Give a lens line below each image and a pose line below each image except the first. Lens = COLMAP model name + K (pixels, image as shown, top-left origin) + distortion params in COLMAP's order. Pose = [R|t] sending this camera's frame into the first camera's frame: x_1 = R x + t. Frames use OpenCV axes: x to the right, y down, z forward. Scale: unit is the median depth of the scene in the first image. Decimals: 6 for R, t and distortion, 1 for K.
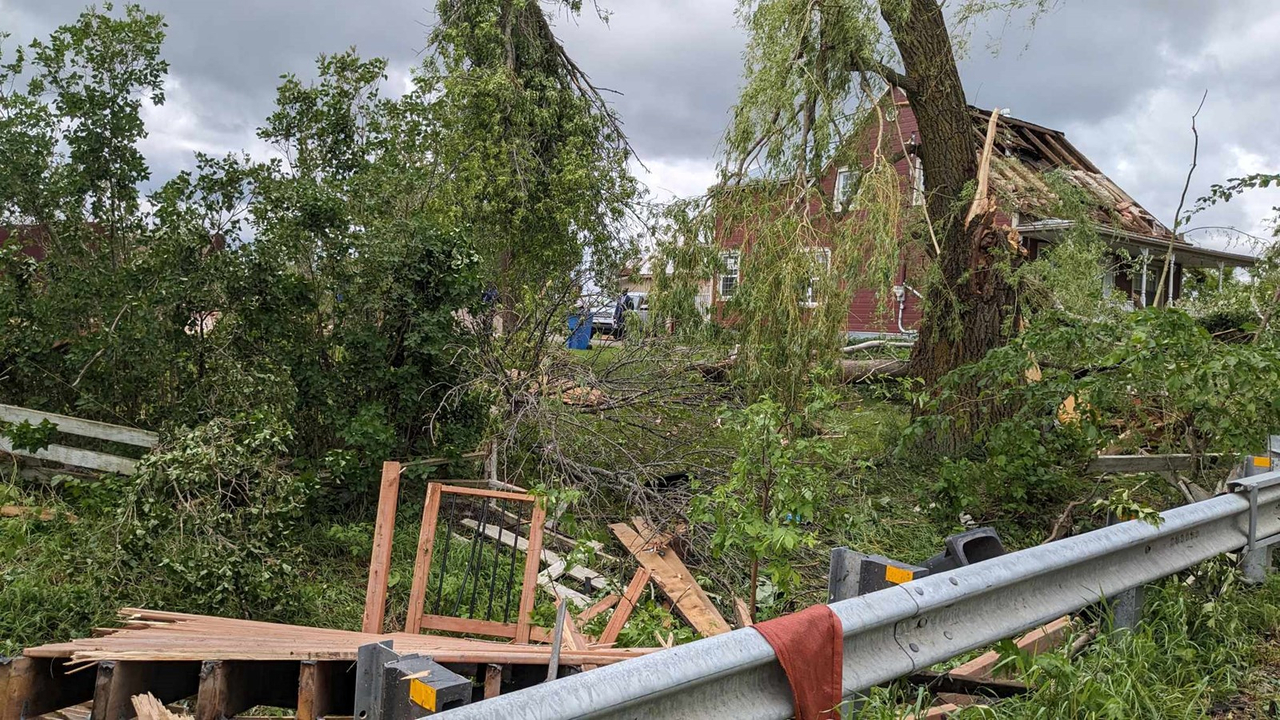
lens RADIAL K [[1027.4, 0, 640.0], [0, 1027.4, 360.0], [0, 0, 1]] dist [0.073133, -0.135202]
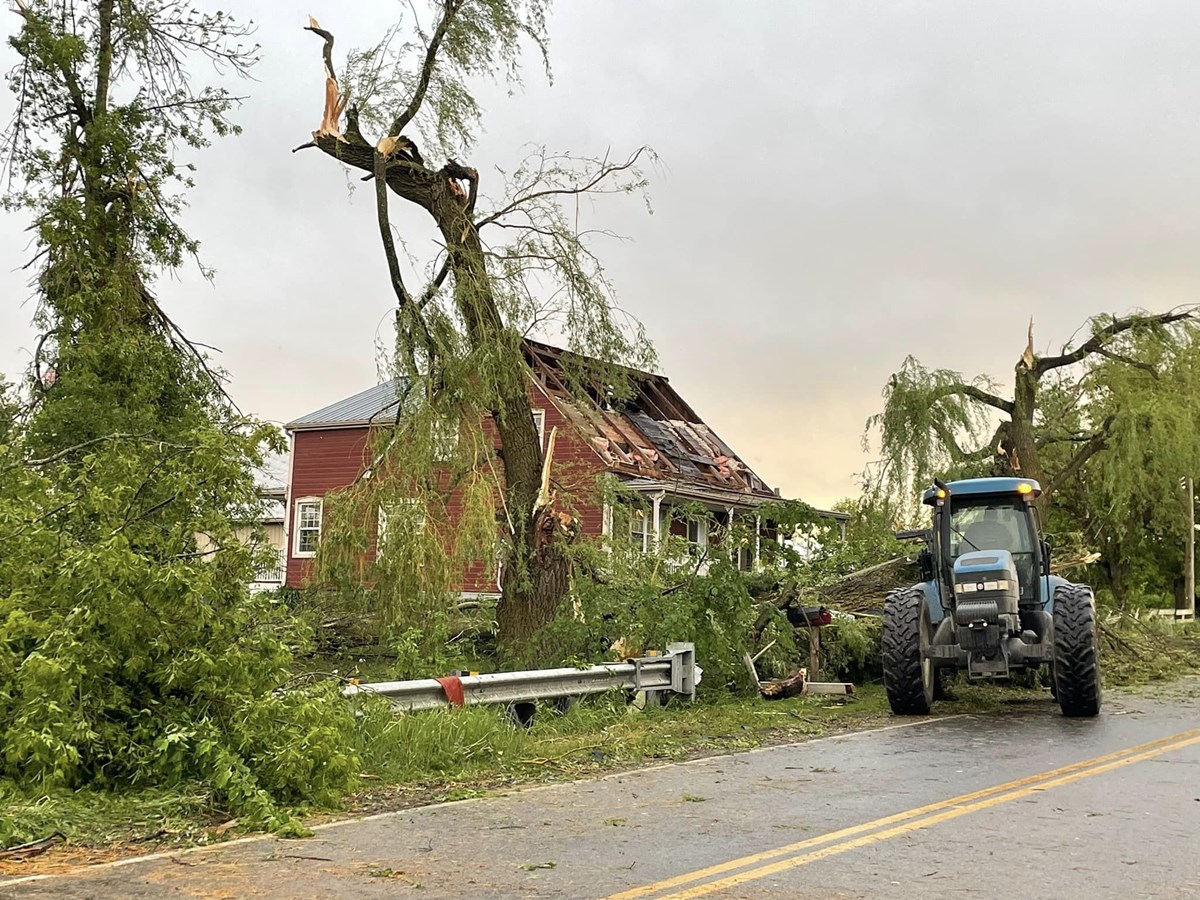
lens RADIAL K [[1508.0, 0, 600.0], [0, 1508.0, 450.0], [0, 0, 1]] dist [0.129566, 0.007872]
pose [[0.953955, 0.023316, 0.299041, -0.497101], [0.012792, 0.992904, -0.118225, 0.064524], [-0.299675, 0.116606, 0.946888, -2.281709]]
